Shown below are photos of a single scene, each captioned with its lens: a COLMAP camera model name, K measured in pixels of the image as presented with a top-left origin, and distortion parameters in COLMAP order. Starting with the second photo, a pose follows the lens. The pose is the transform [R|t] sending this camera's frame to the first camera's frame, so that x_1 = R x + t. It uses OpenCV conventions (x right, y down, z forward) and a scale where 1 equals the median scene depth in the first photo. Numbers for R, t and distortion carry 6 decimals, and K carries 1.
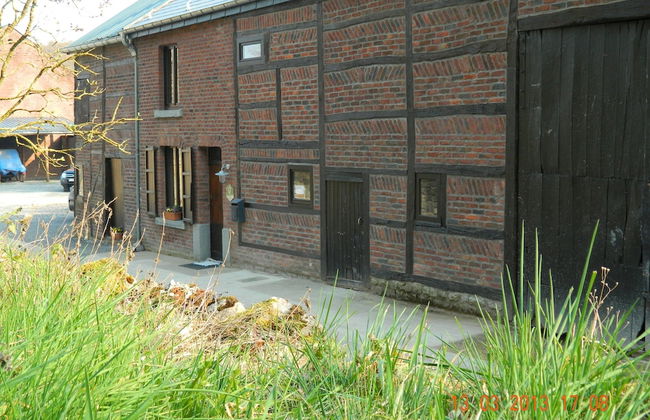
lens RADIAL K [[918.7, 0, 325.0], [0, 918.7, 210.0], [0, 0, 1]] dist [0.172777, -0.014452]
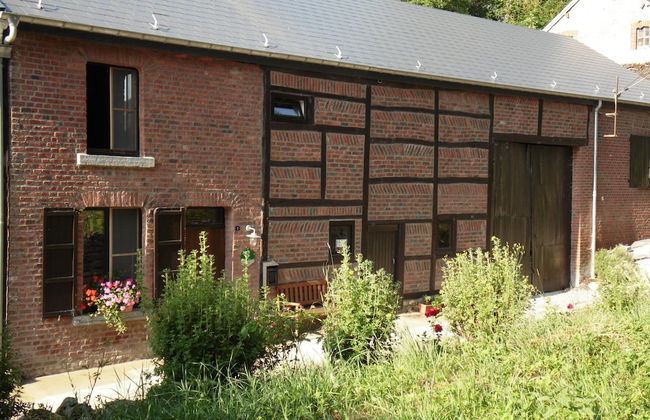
lens RADIAL K [[918.7, 0, 325.0], [0, 918.7, 210.0], [0, 0, 1]] dist [0.172777, -0.014452]
pose [[-0.184236, -0.031145, 0.982388, -1.162886], [0.058943, 0.997349, 0.042673, -0.114734], [-0.981113, 0.065767, -0.181912, 1.266715]]
